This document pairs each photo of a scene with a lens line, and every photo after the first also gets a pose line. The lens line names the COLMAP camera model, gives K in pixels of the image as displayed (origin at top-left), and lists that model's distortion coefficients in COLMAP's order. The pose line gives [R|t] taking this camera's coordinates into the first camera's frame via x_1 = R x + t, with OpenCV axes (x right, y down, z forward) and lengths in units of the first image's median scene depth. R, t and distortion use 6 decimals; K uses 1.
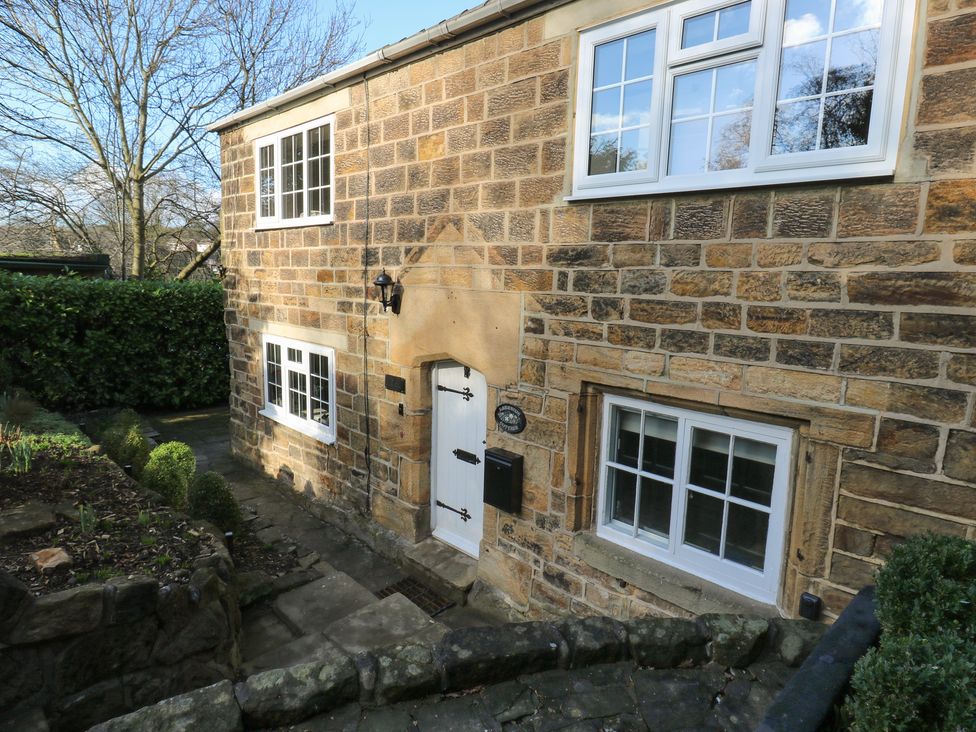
lens RADIAL K [[613.4, 0, 487.2], [0, 613.4, 366.0], [0, 0, 1]] dist [0.008116, -0.016153]
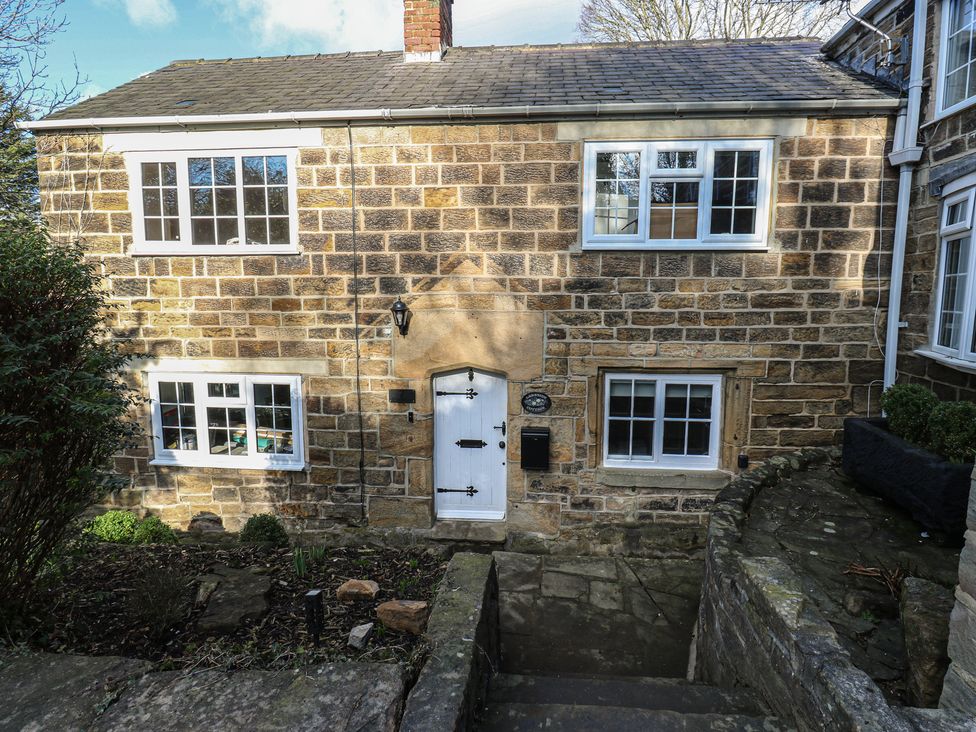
lens RADIAL K [[613.4, 0, 491.6], [0, 613.4, 367.7], [0, 0, 1]] dist [0.008116, -0.016153]
pose [[0.728636, -0.109882, 0.676029, -1.004451], [0.118866, 0.992356, 0.033182, -0.052515], [-0.674507, 0.056180, 0.736128, 0.048811]]
